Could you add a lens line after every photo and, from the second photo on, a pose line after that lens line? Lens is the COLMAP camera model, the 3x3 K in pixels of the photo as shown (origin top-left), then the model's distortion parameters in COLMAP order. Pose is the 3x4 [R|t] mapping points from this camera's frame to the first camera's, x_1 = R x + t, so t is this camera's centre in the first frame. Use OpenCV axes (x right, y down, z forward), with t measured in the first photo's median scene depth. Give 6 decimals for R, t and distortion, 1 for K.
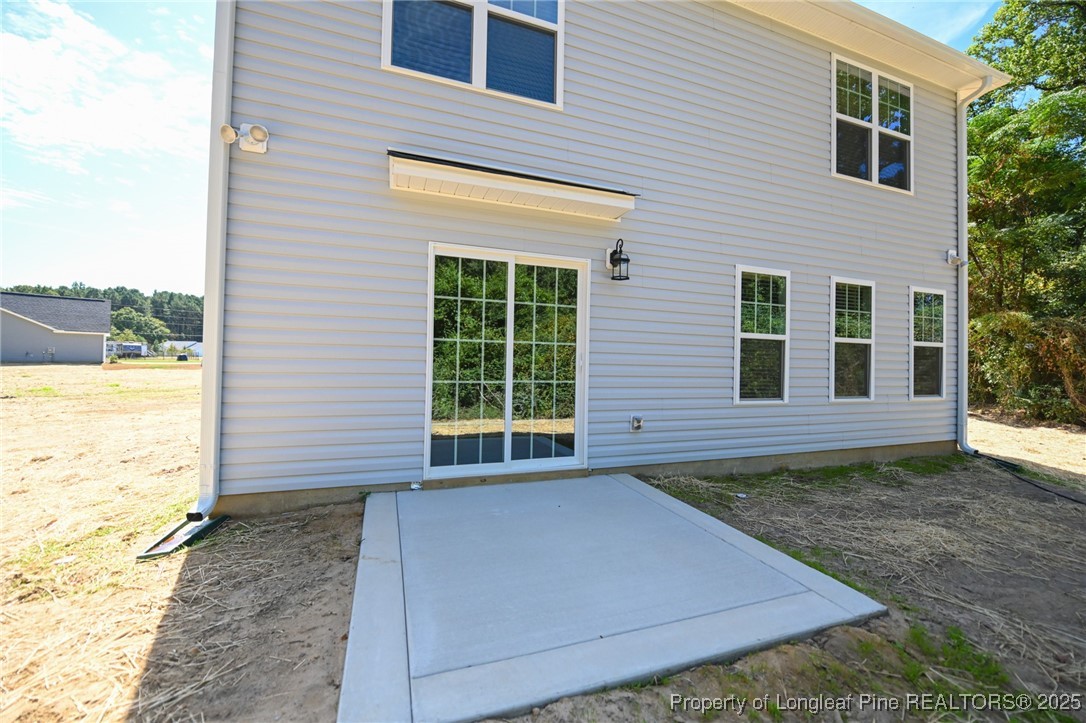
lens RADIAL K [[434.5, 0, 538.6], [0, 434.5, 354.2], [0, 0, 1]] dist [-0.002534, -0.000377]
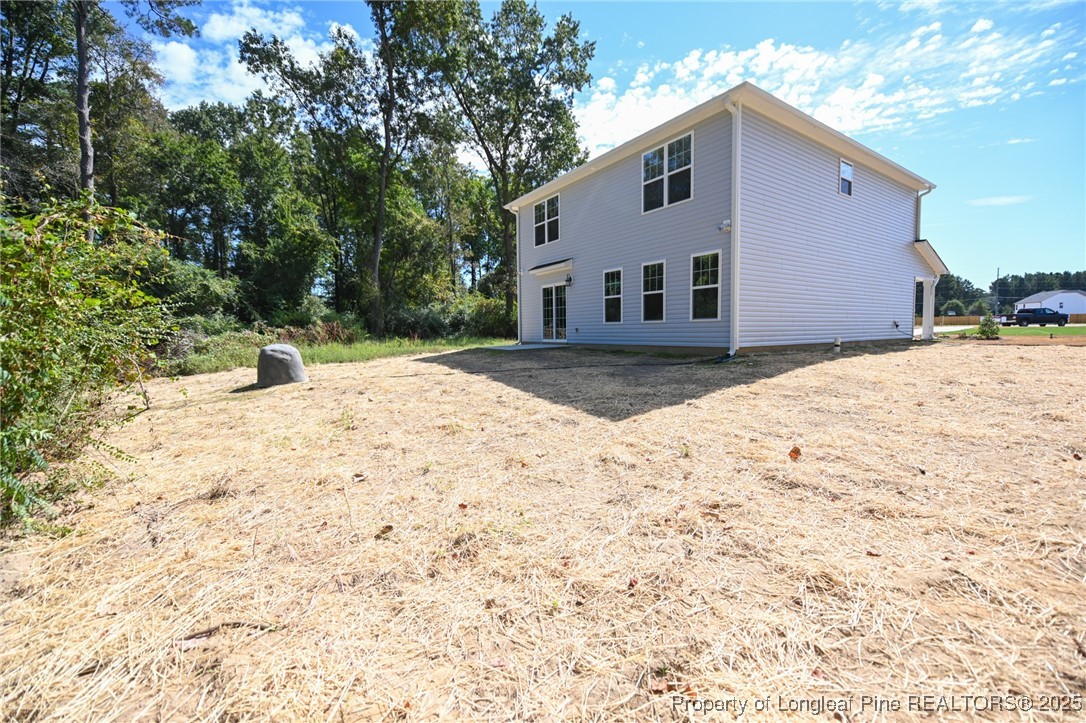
lens RADIAL K [[434.5, 0, 538.6], [0, 434.5, 354.2], [0, 0, 1]] dist [-0.002534, -0.000377]
pose [[0.231436, 0.035439, -0.972204, 2.672281], [0.056658, 0.997149, 0.049836, 0.129383], [0.971199, -0.066617, 0.228769, -0.011824]]
